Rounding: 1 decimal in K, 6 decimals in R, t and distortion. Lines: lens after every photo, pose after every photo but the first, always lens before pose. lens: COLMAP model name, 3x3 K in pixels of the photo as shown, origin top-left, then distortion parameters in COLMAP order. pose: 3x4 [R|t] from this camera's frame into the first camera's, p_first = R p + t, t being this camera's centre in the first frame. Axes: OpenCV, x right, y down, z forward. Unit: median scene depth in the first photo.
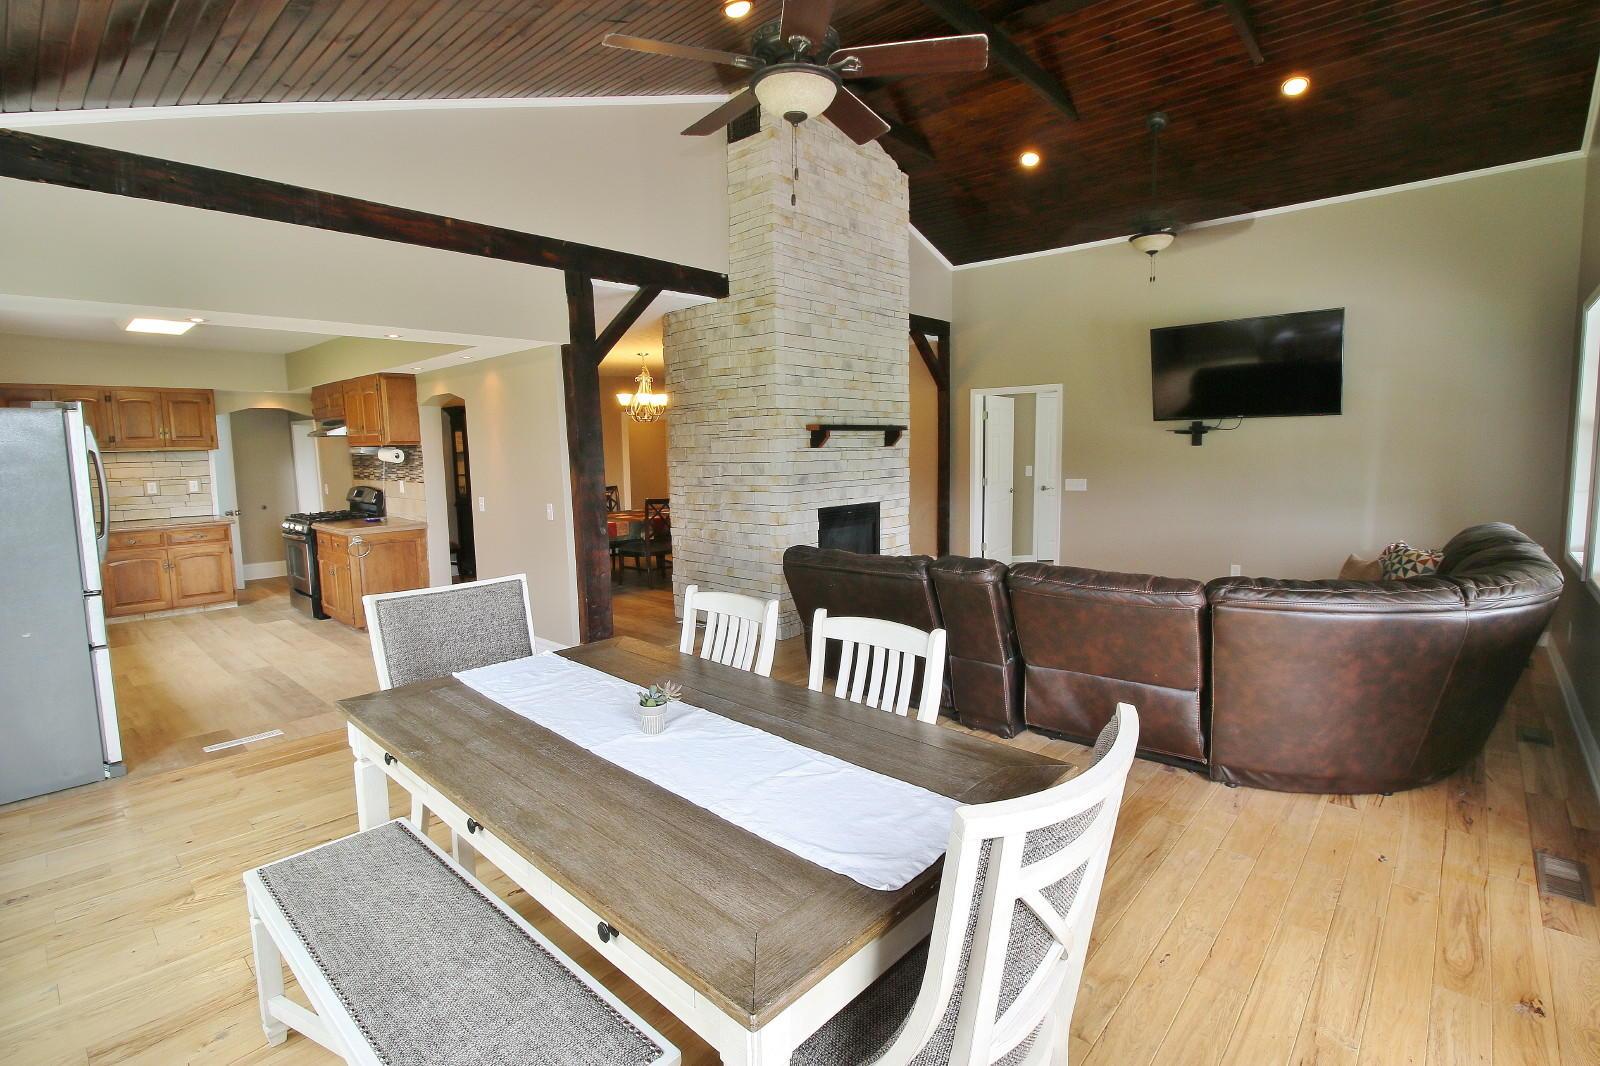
lens RADIAL K [[739.4, 0, 801.9], [0, 739.4, 522.7], [0, 0, 1]] dist [0.001441, -0.013343]
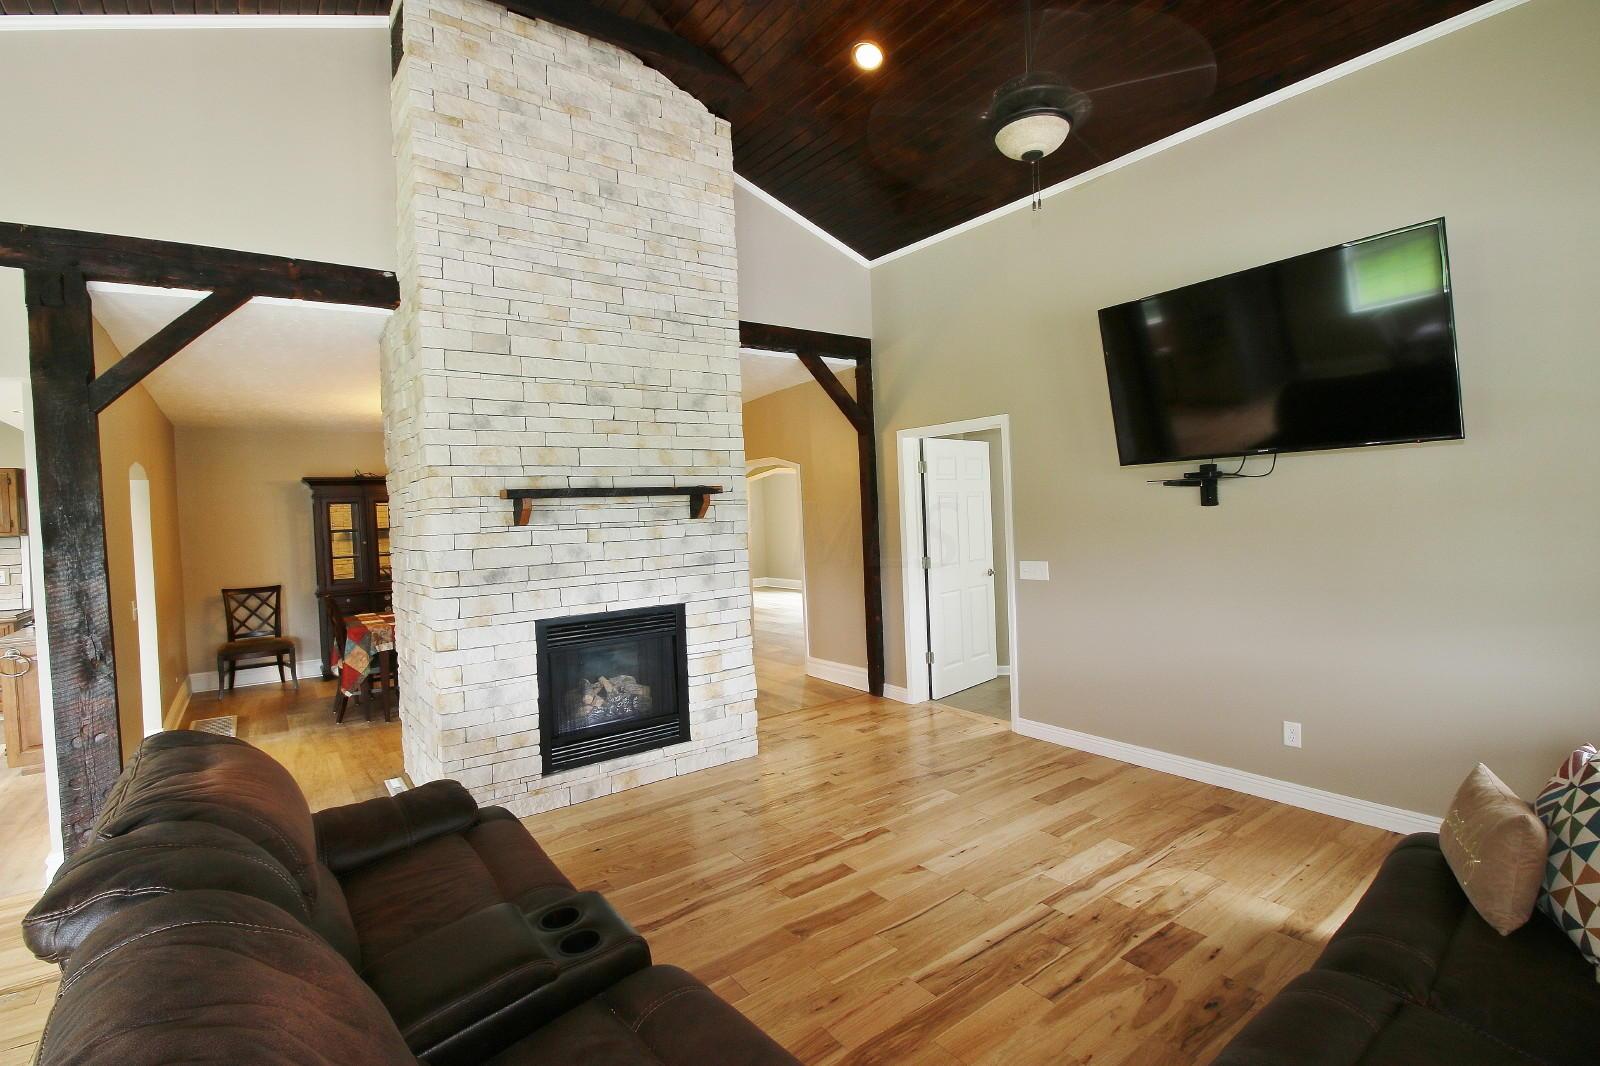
lens RADIAL K [[739.4, 0, 801.9], [0, 739.4, 522.7], [0, 0, 1]] dist [0.001441, -0.013343]
pose [[0.979880, -0.019656, -0.198617, 0.351430], [0.003343, 0.996615, -0.082139, -0.046887], [0.199559, 0.079823, 0.976629, 0.392345]]
